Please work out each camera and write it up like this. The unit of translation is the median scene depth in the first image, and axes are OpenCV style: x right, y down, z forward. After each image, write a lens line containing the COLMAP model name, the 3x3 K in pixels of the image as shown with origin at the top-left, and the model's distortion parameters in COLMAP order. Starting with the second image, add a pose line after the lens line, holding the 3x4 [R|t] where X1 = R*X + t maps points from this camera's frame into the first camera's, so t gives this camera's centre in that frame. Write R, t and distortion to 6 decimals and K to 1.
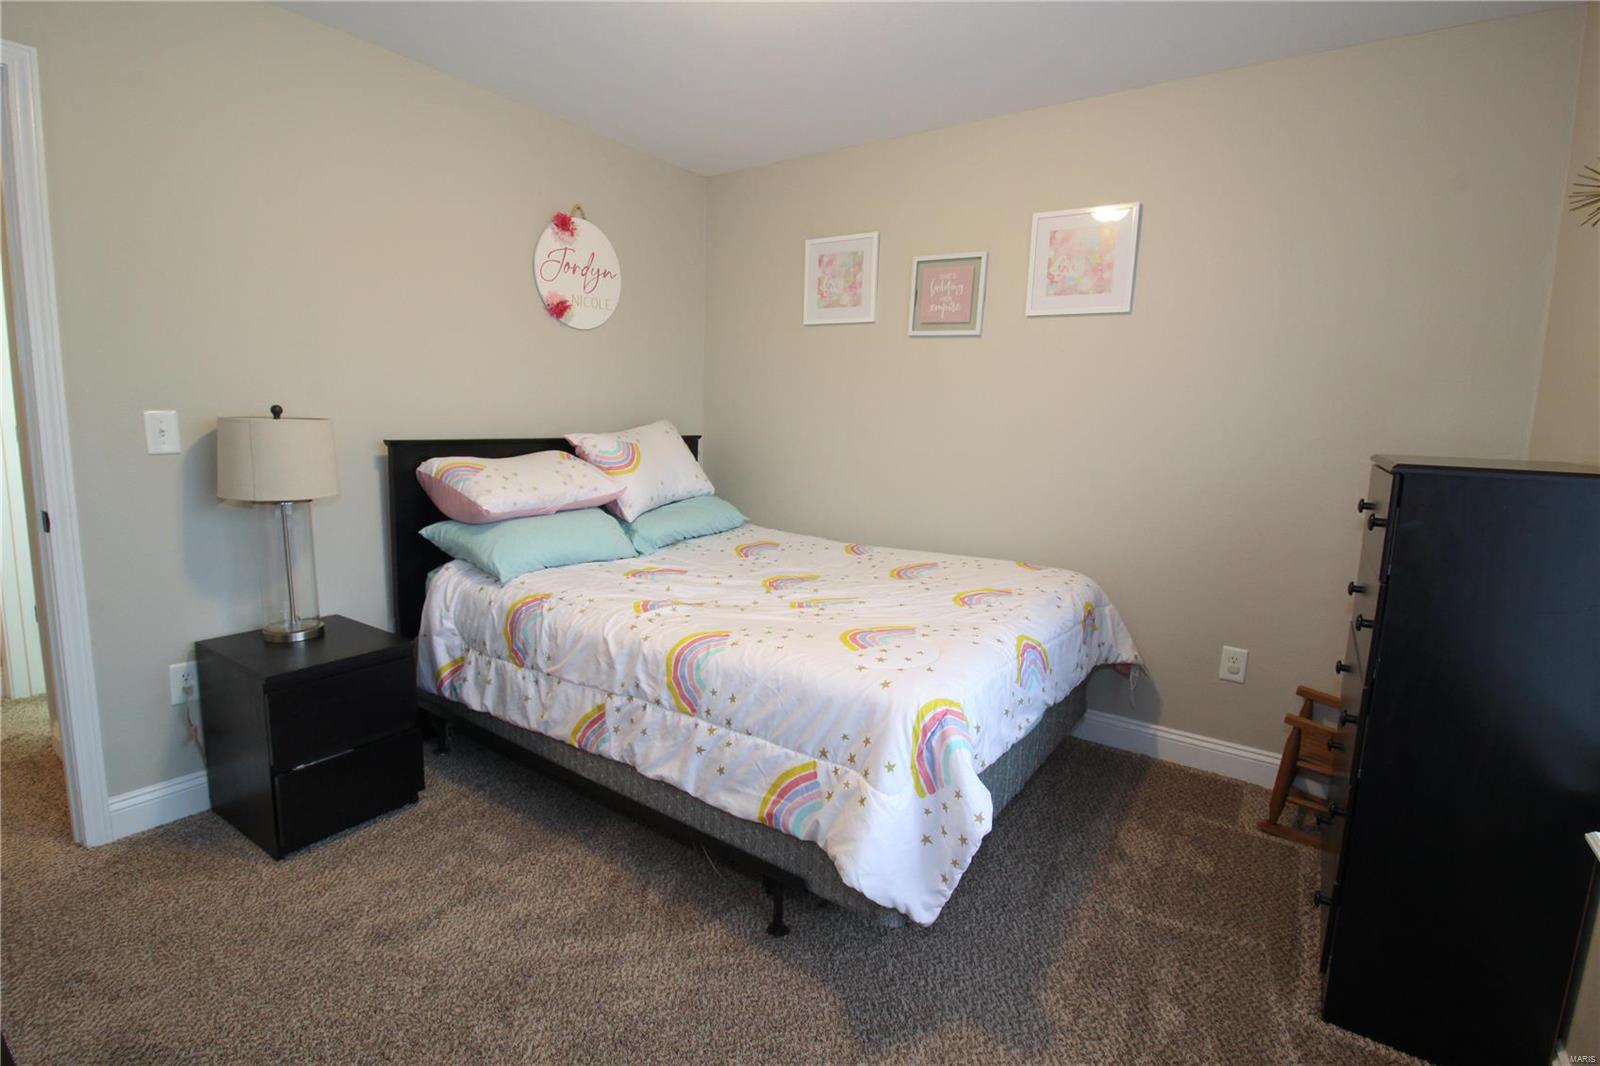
lens RADIAL K [[716.2, 0, 800.0], [0, 716.2, 533.0], [0, 0, 1]] dist [-0.014819, -0.012084]
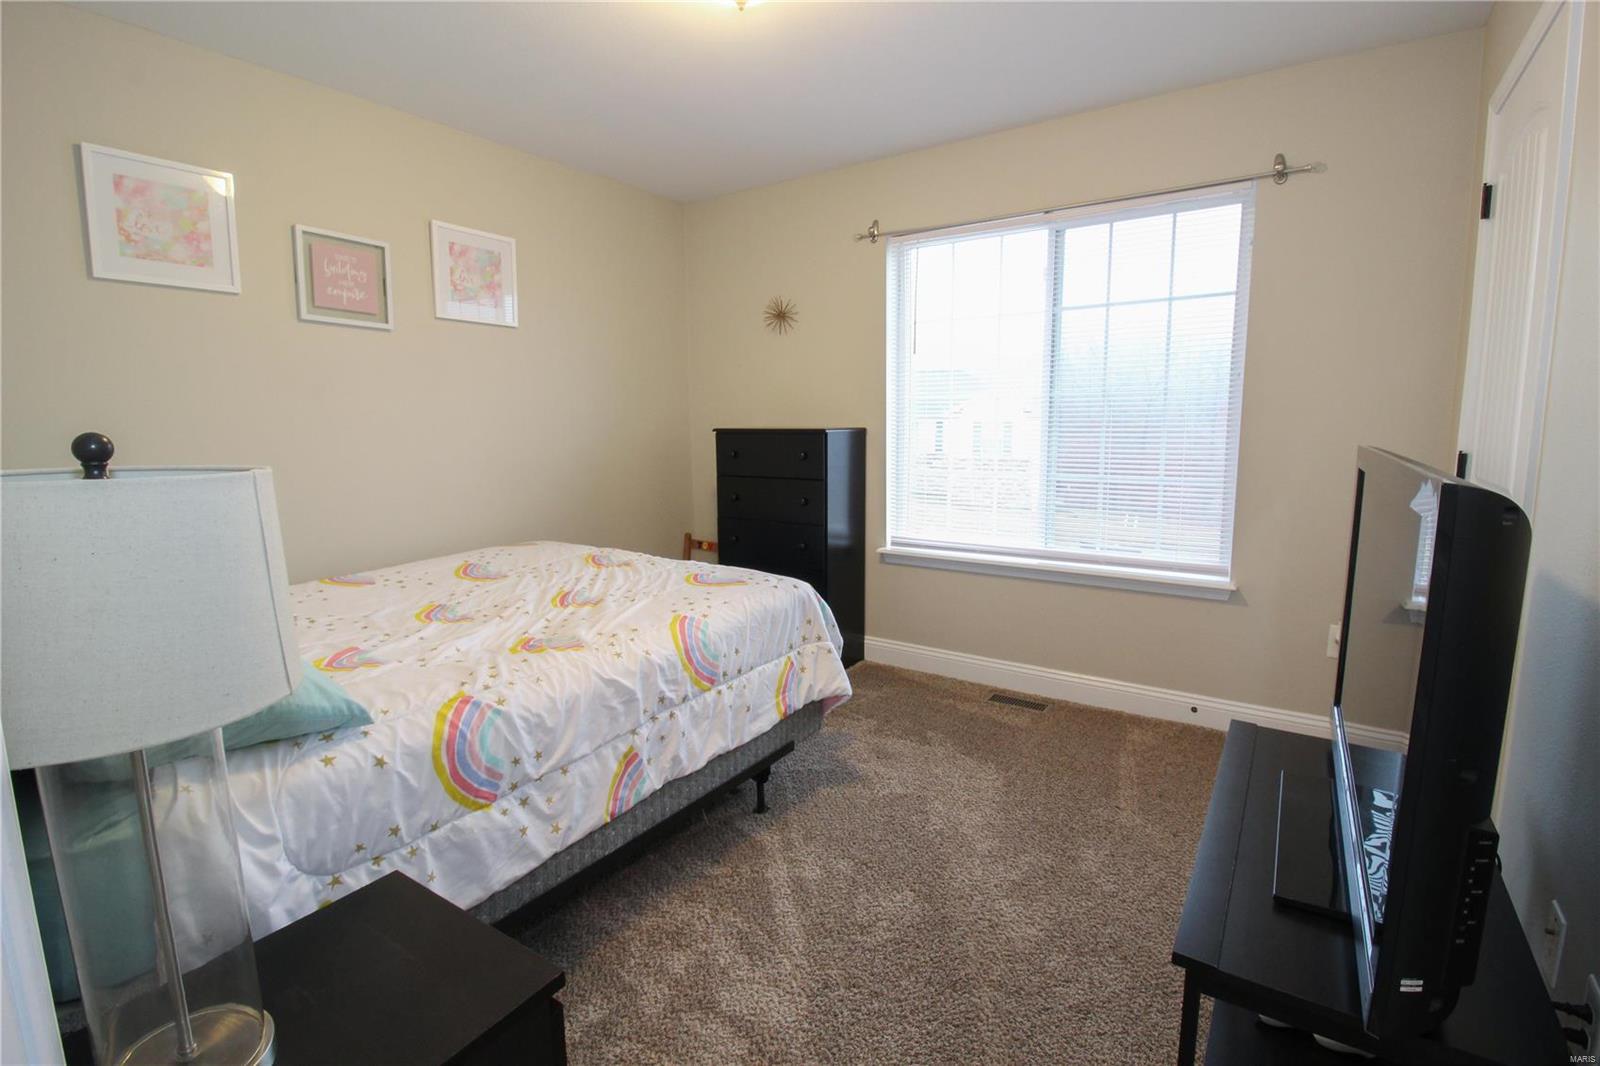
lens RADIAL K [[741.5, 0, 801.3], [0, 741.5, 525.0], [0, 0, 1]] dist [0.002979, -0.014303]
pose [[0.005499, -0.173429, 0.984831, -1.097315], [0.164825, 0.971533, 0.170167, -0.148636], [-0.986308, 0.161389, 0.033928, 0.681709]]
